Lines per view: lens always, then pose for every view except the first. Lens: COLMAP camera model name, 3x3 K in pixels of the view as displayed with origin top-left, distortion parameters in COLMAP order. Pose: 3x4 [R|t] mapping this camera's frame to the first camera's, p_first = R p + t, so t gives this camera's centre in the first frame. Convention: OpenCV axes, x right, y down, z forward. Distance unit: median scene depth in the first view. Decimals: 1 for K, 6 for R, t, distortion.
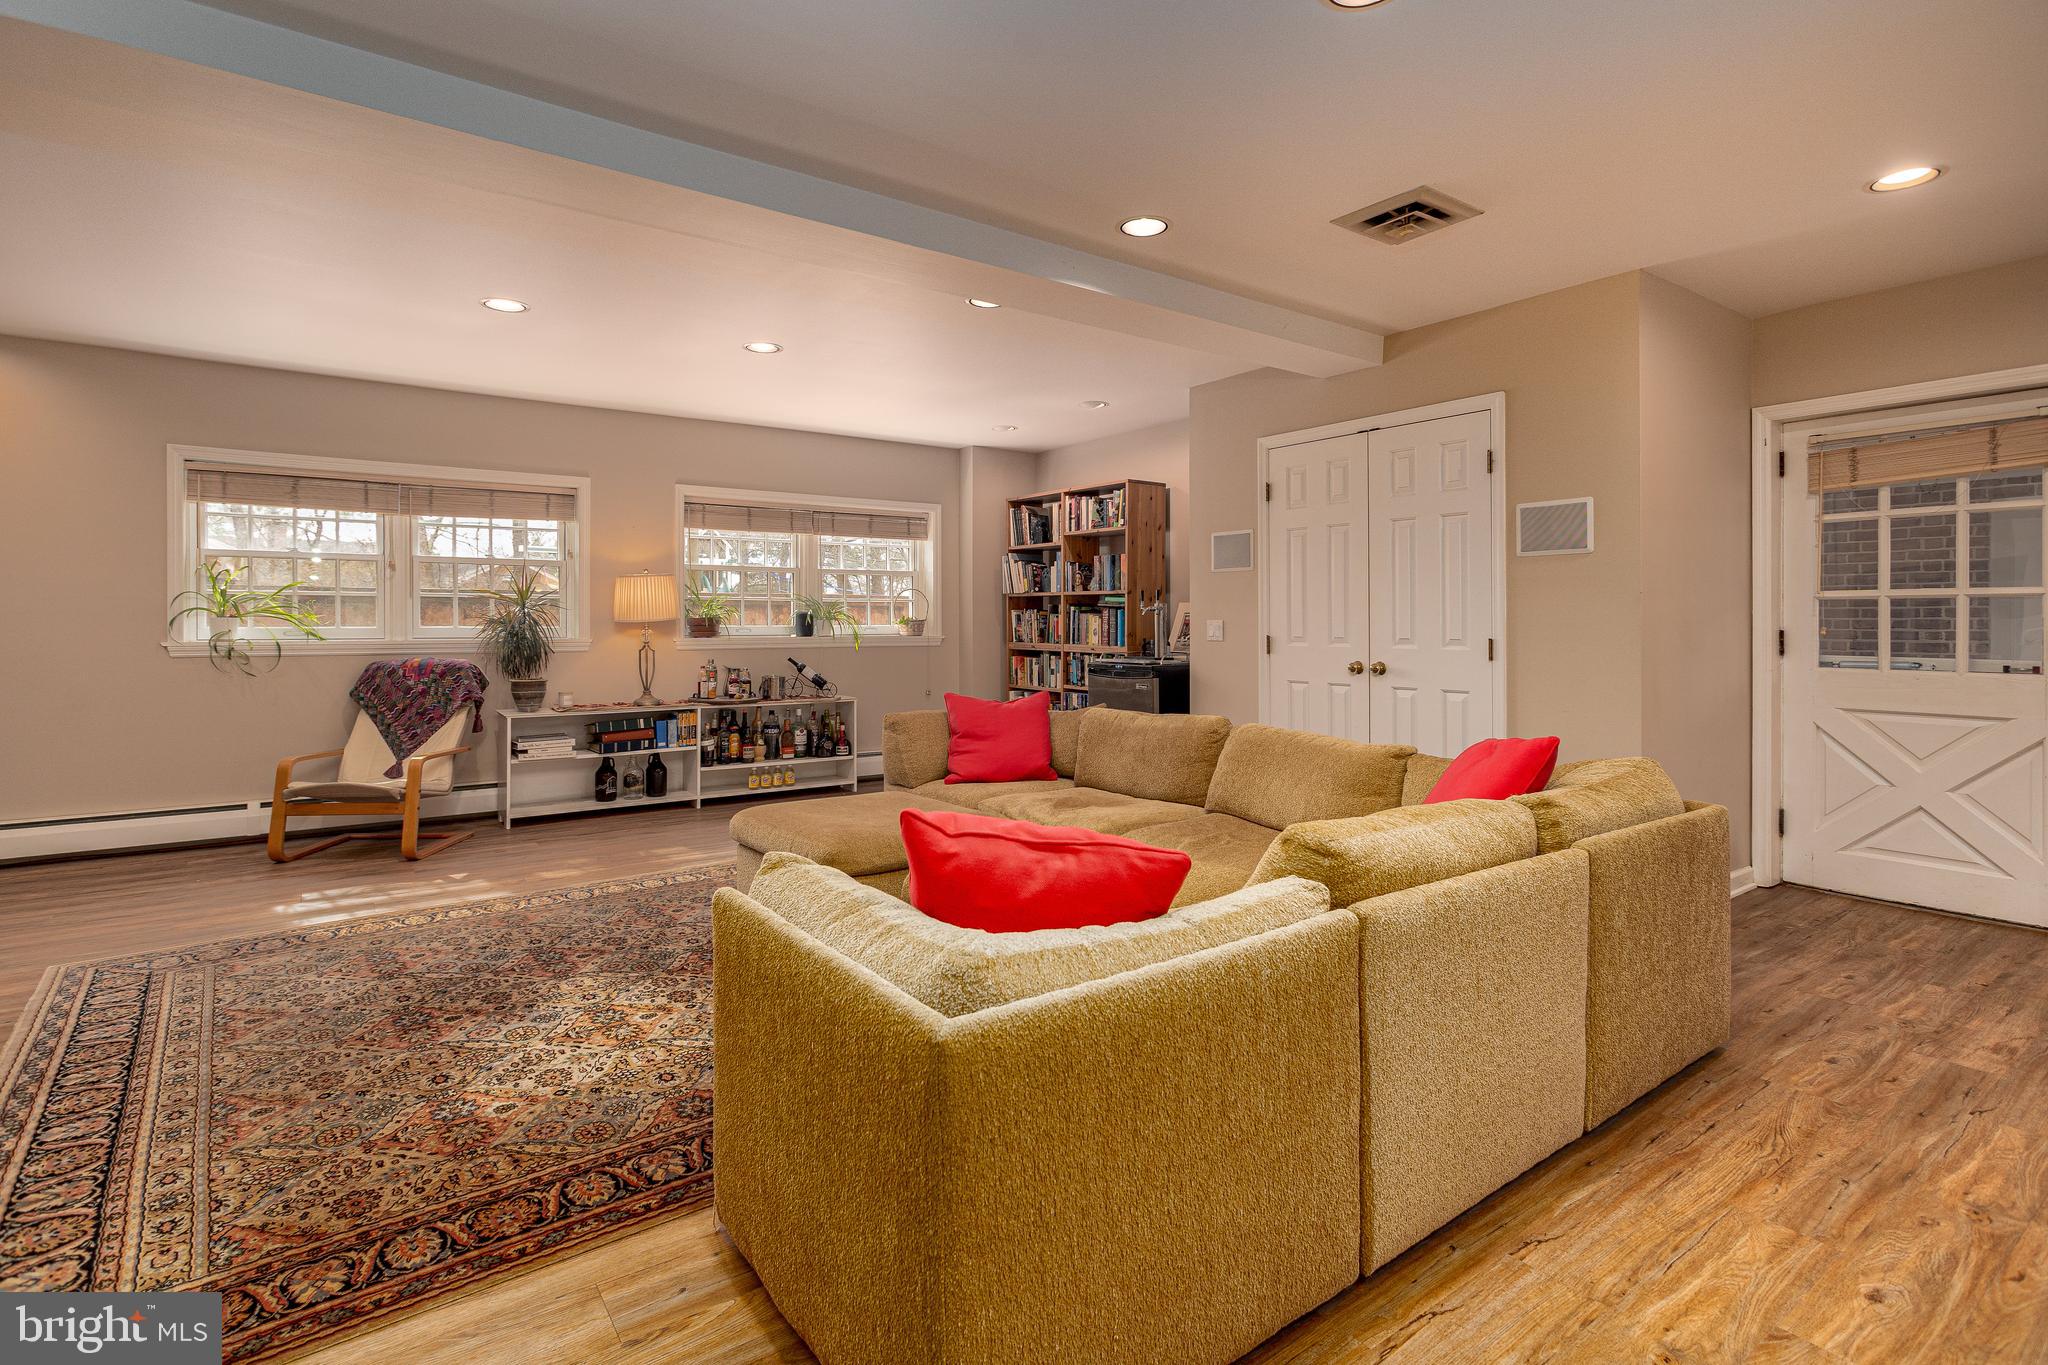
lens RADIAL K [[1001.3, 0, 1018.9], [0, 1001.3, 622.4], [0, 0, 1]] dist [-0.022633, 0.014993]
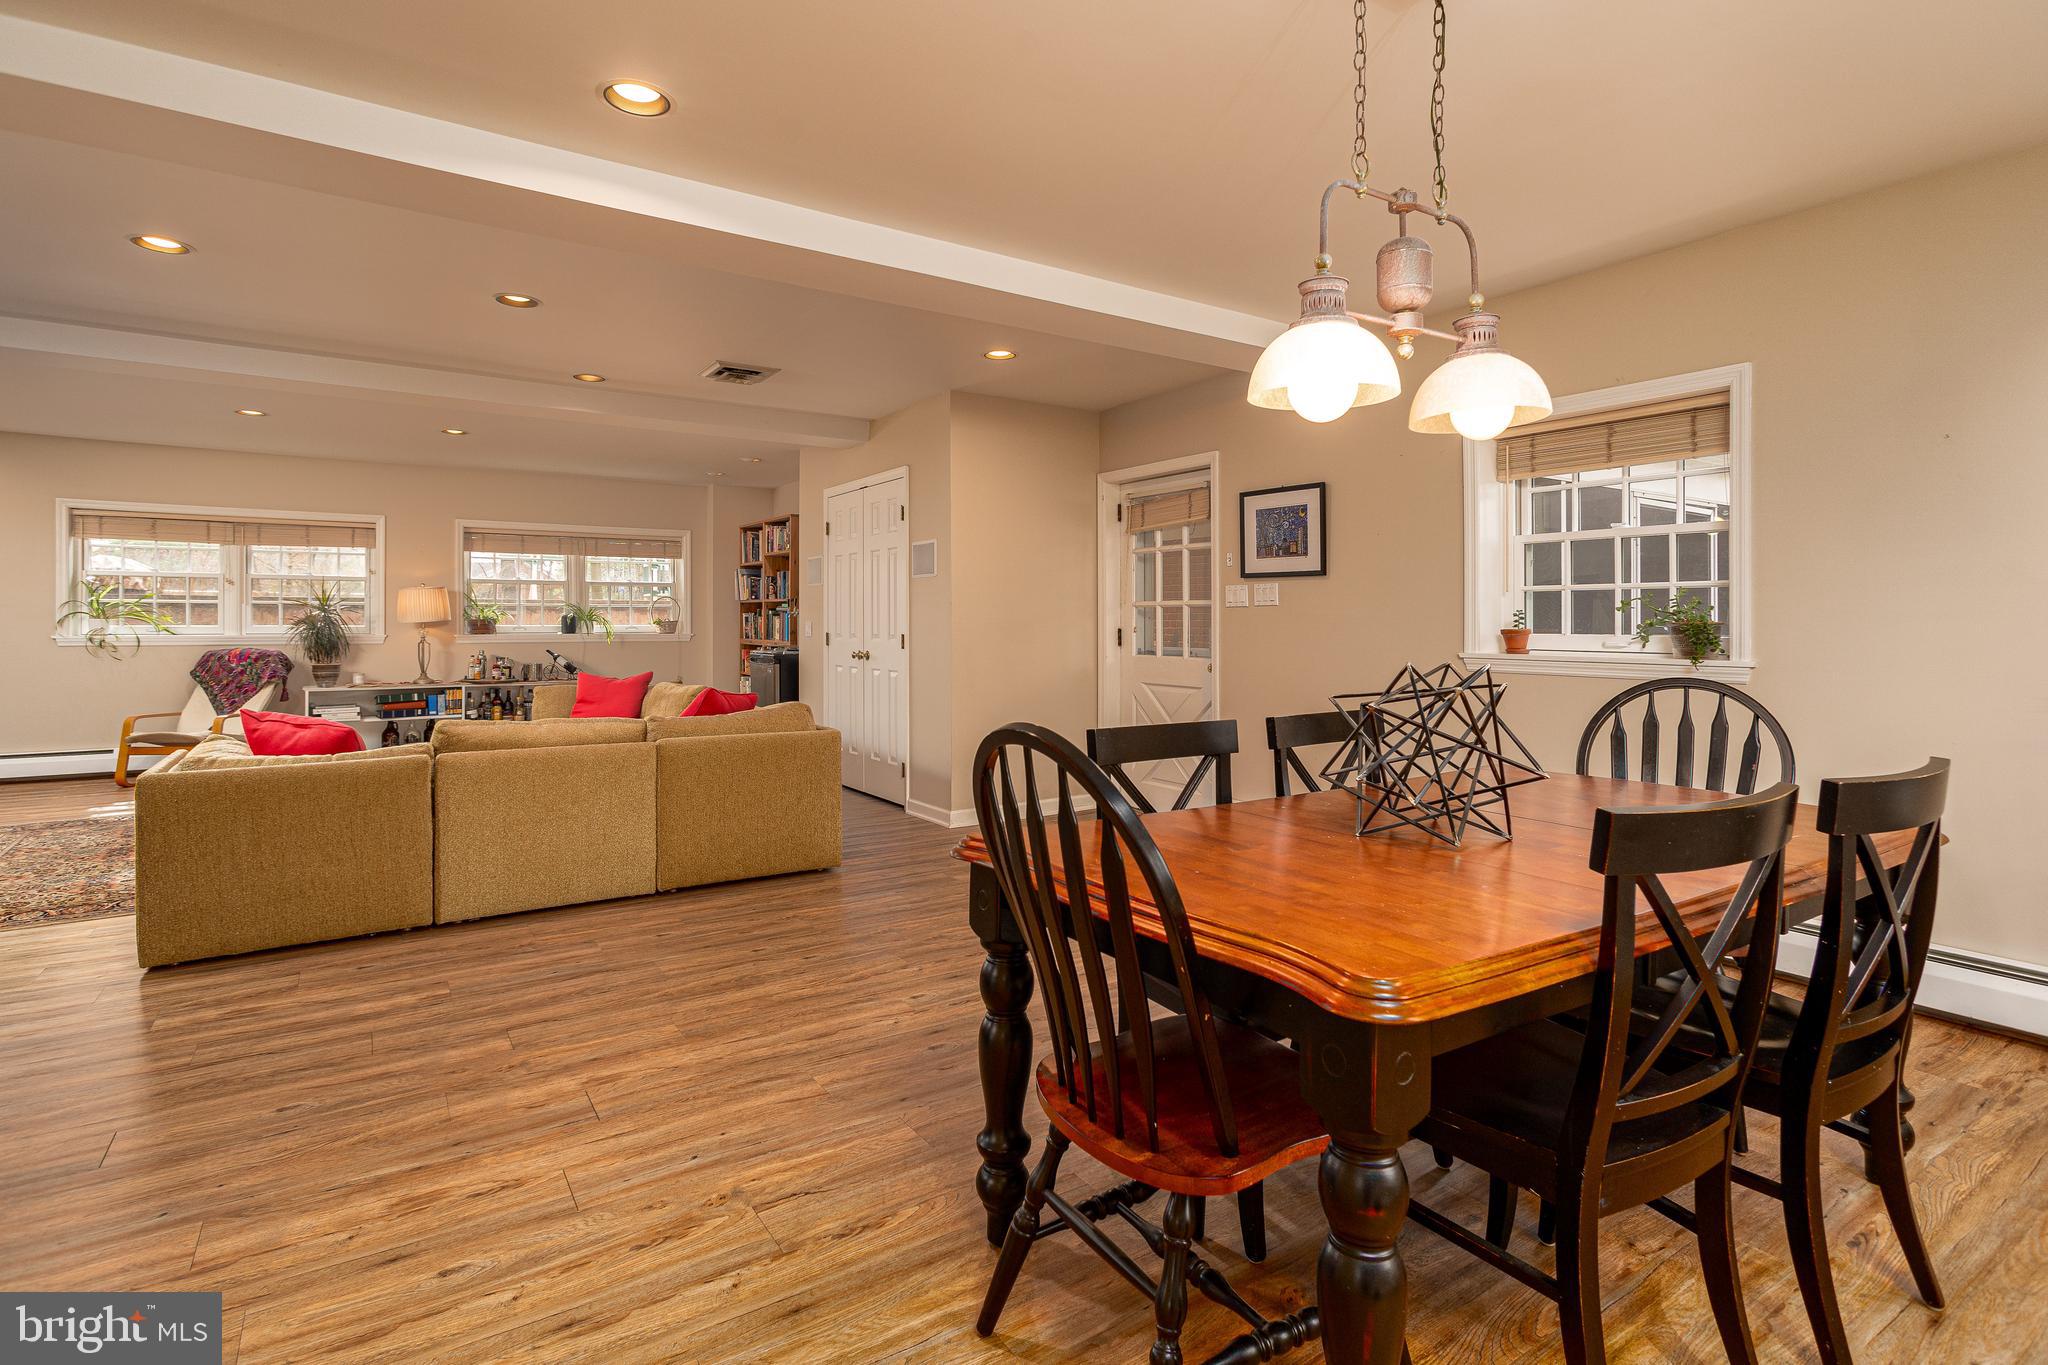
lens RADIAL K [[1001.3, 0, 1018.9], [0, 1001.3, 622.4], [0, 0, 1]] dist [-0.022633, 0.014993]
pose [[0.999372, 0.001515, -0.035394, 0.511037], [-0.001592, 0.999996, -0.002152, 0.001639], [0.035391, 0.002207, 0.999371, -0.337345]]
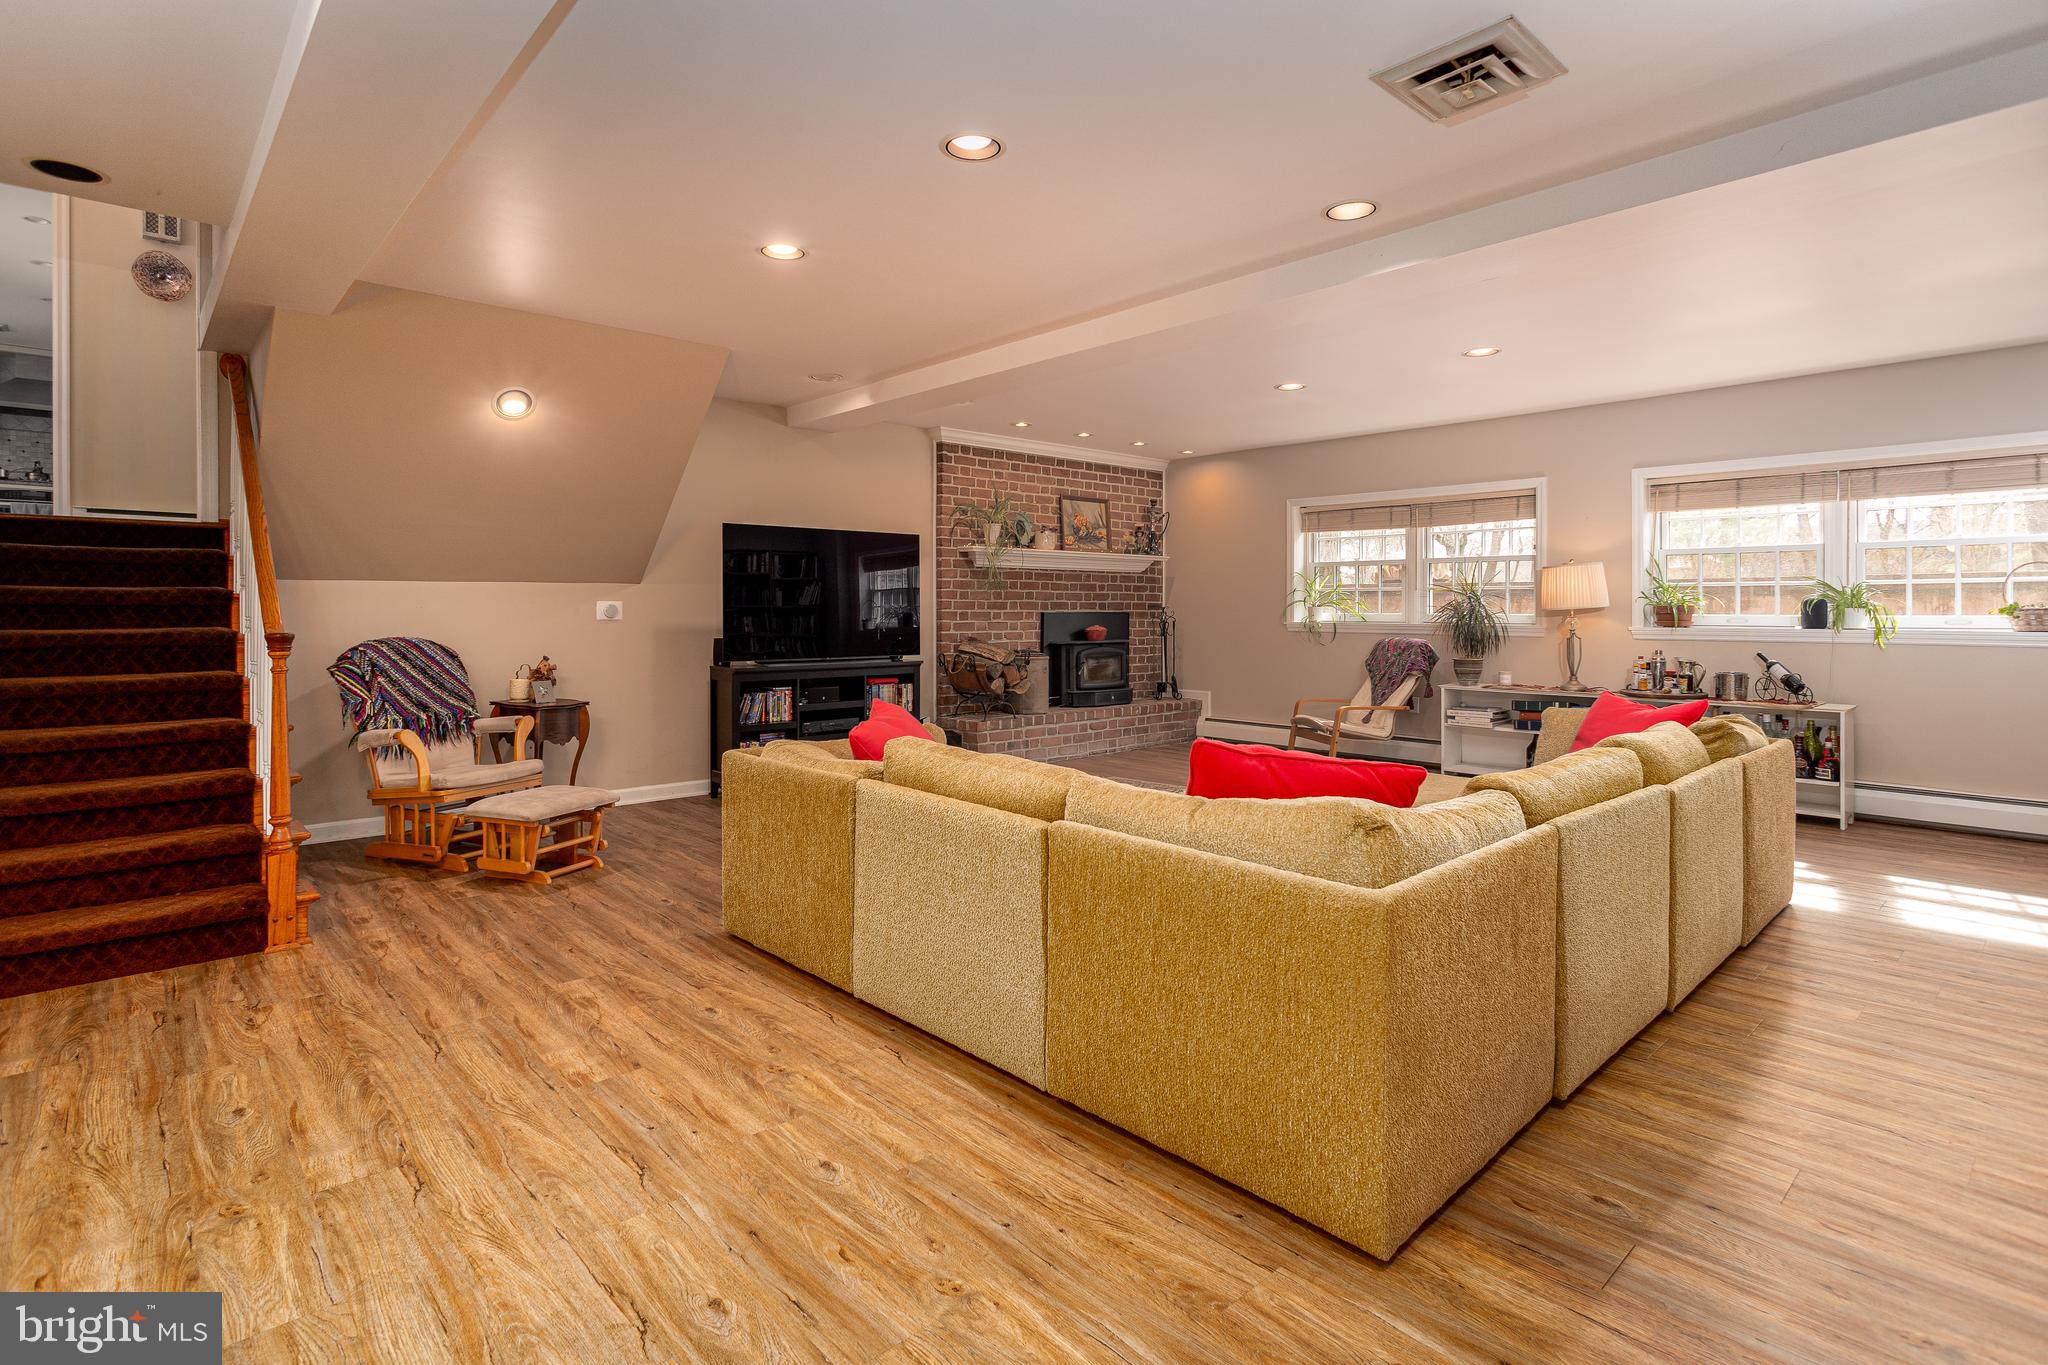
lens RADIAL K [[1001.3, 0, 1018.9], [0, 1001.3, 622.4], [0, 0, 1]] dist [-0.022633, 0.014993]
pose [[0.116661, 0.012377, -0.993095, 0.622888], [-0.001956, 0.999923, 0.012232, 0.000820], [0.993170, 0.000516, 0.116676, 0.326550]]
